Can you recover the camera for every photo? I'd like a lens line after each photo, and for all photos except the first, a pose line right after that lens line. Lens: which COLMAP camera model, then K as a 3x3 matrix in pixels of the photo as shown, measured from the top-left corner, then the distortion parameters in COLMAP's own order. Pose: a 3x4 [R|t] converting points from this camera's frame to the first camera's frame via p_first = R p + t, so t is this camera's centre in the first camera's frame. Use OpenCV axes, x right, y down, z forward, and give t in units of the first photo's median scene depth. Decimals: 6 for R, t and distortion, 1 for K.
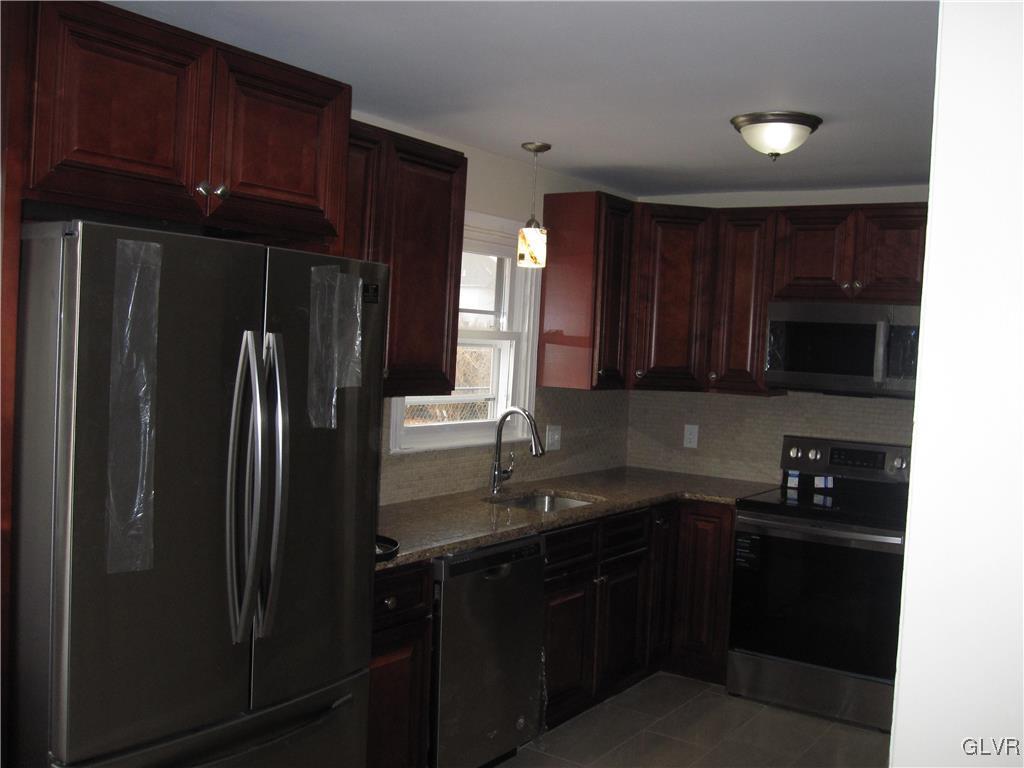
lens RADIAL K [[1010.7, 0, 509.2], [0, 1010.7, 380.9], [0, 0, 1]] dist [-0.068219, 0.000000]
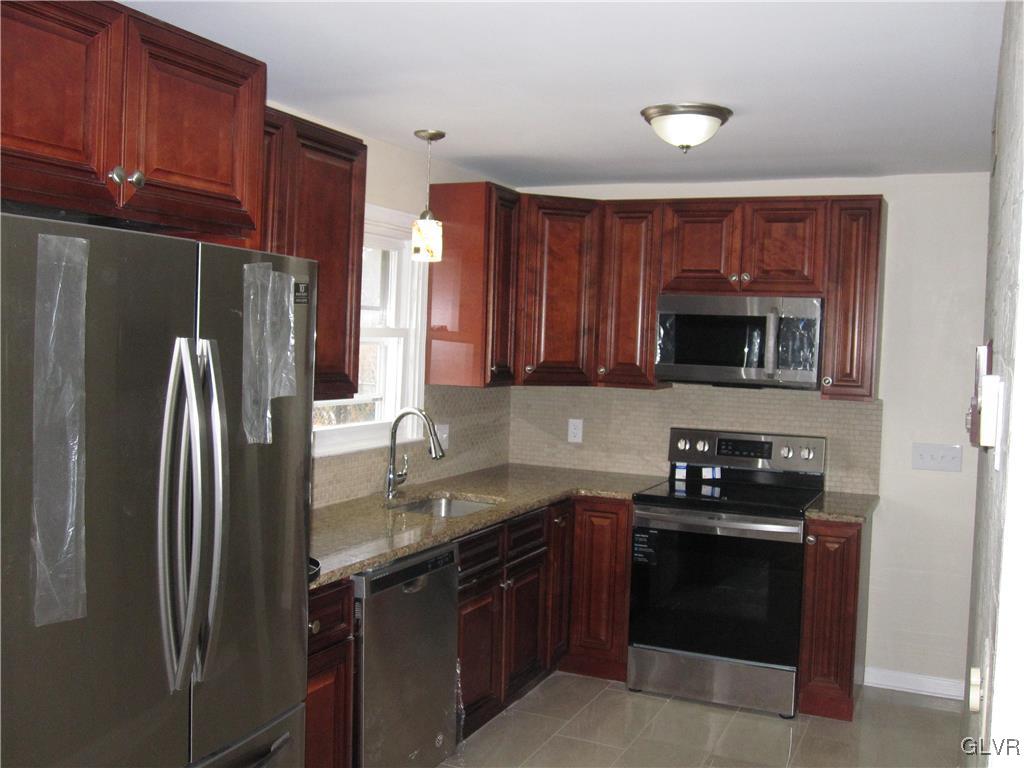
lens RADIAL K [[1010.7, 0, 510.2], [0, 1010.7, 382.7], [0, 0, 1]] dist [-0.068219, 0.000000]
pose [[0.984256, -0.022322, 0.175332, -0.067725], [0.020255, 0.999703, 0.013568, -0.008524], [-0.175582, -0.009803, 0.984416, 0.043992]]
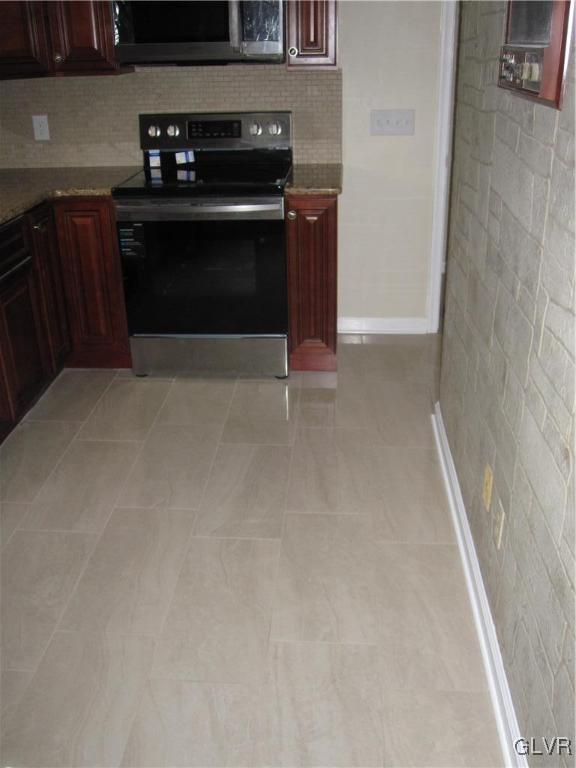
lens RADIAL K [[758.0, 0, 290.2], [0, 758.0, 384.1], [0, 0, 1]] dist [-0.068219, 0.000000]
pose [[0.853277, -0.272175, 0.444791, -0.000192], [0.078590, 0.910355, 0.406296, 0.008564], [-0.515501, -0.311727, 0.798176, 0.285388]]
